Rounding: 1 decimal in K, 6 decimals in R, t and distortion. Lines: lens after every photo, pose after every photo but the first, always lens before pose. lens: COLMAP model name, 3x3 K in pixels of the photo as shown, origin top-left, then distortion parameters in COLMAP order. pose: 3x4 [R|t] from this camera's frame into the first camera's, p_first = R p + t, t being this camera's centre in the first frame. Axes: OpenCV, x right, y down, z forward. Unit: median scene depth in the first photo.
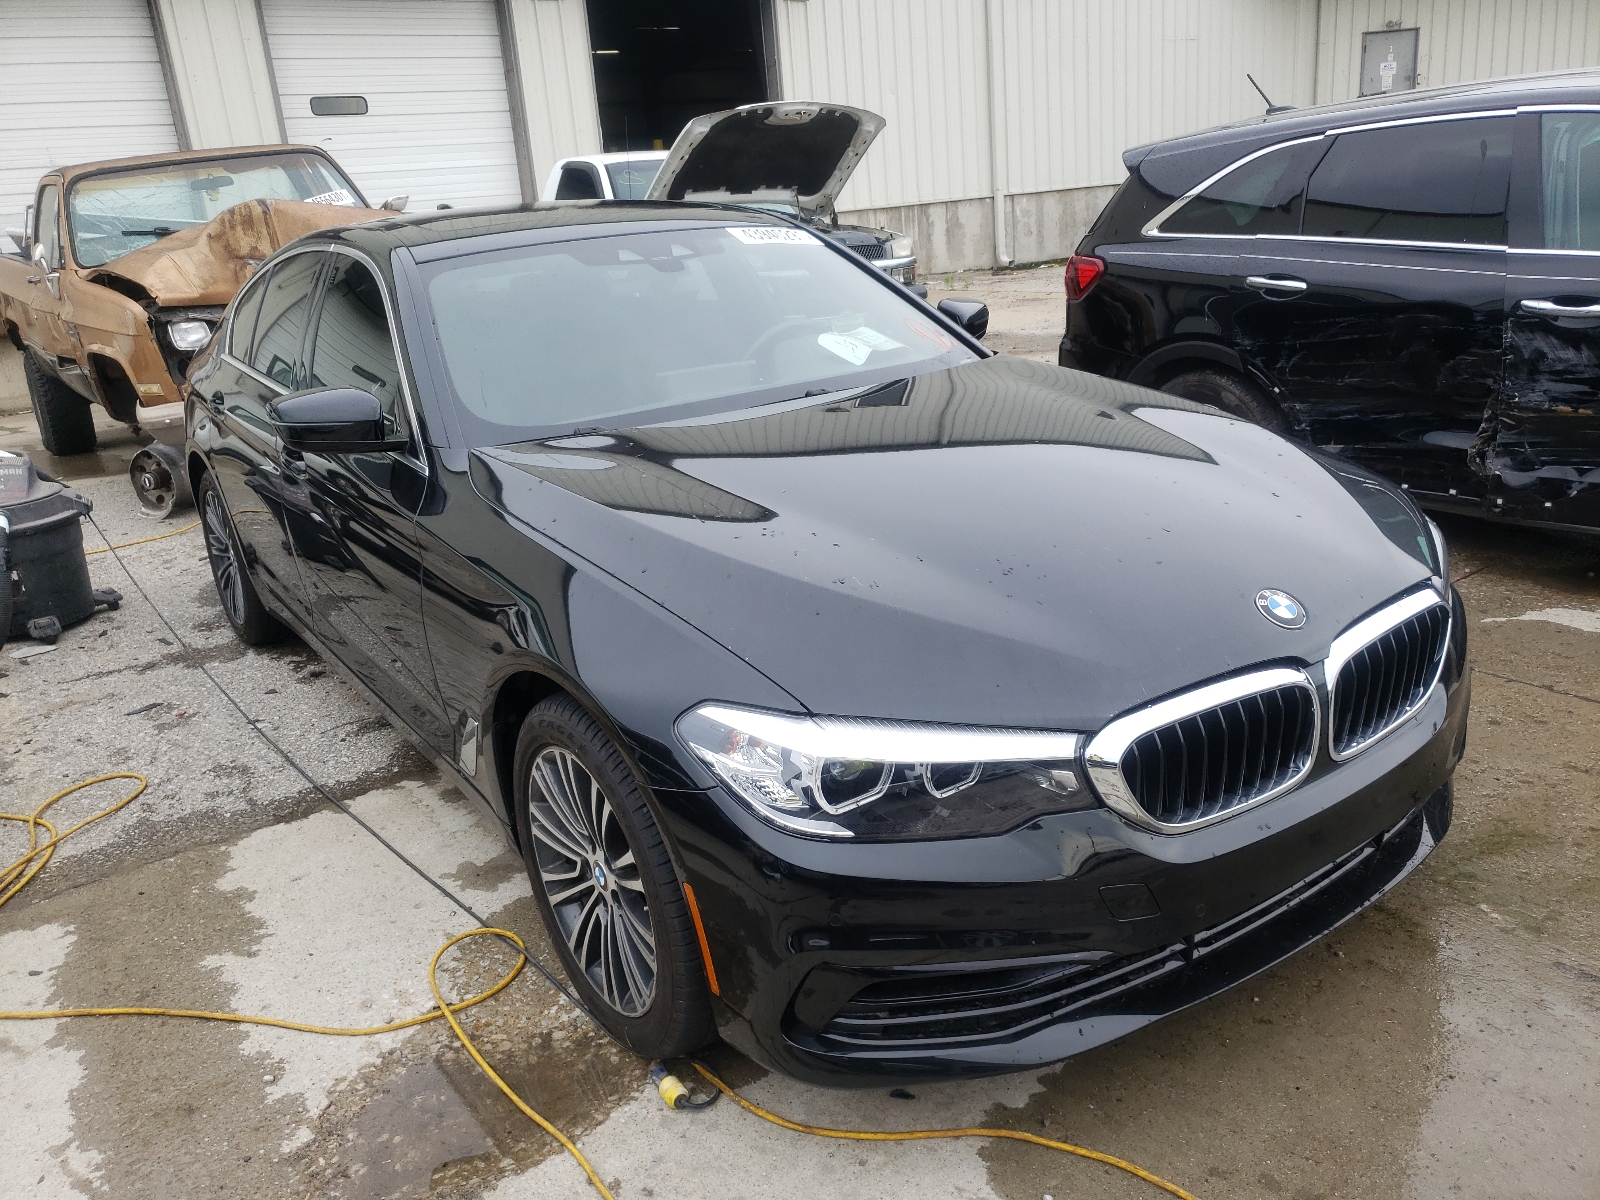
lens RADIAL K [[1271.2, 0, 800.8], [0, 1271.2, 600.6], [0, 0, 1]] dist [0.017954, 0.007359]
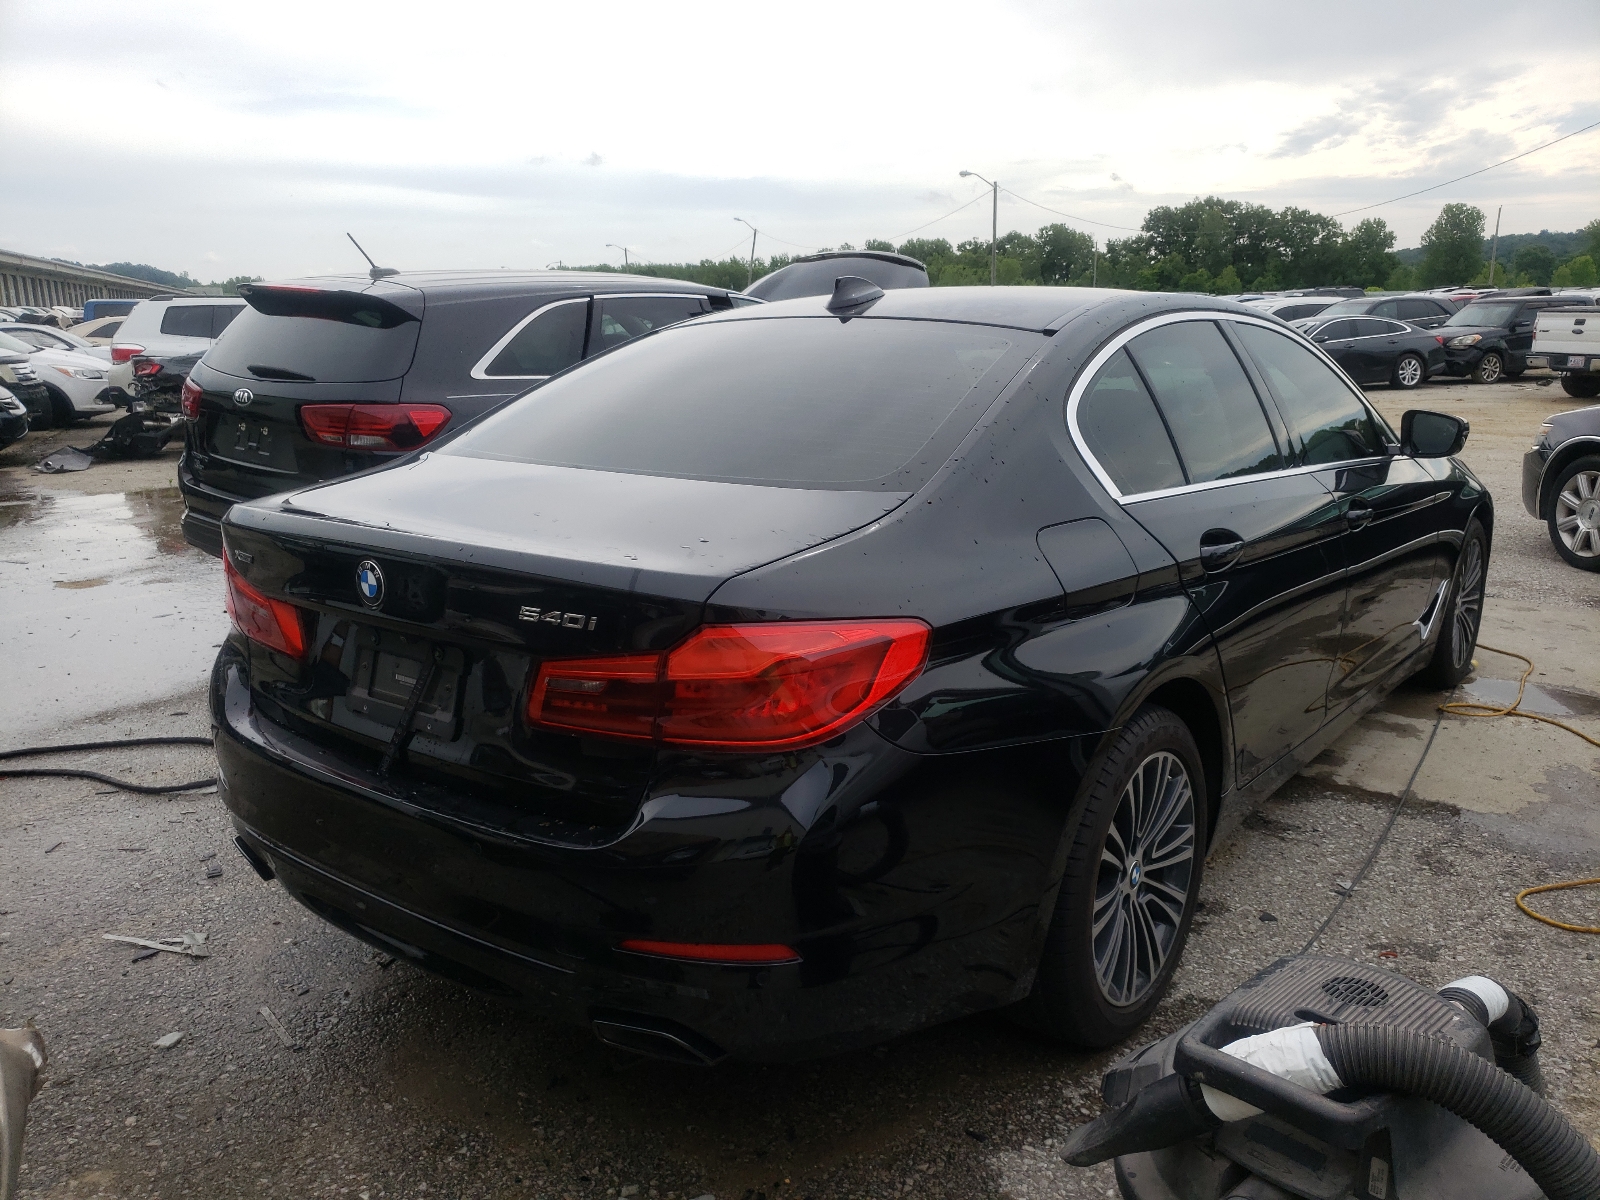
lens RADIAL K [[1271.2, 0, 800.7], [0, 1271.2, 599.8], [0, 0, 1]] dist [0.017954, 0.007359]
pose [[-0.309137, -0.125480, 0.942703, -1.124641], [0.312238, 0.922917, 0.225237, -0.384643], [-0.898299, 0.363977, -0.246128, 1.532140]]
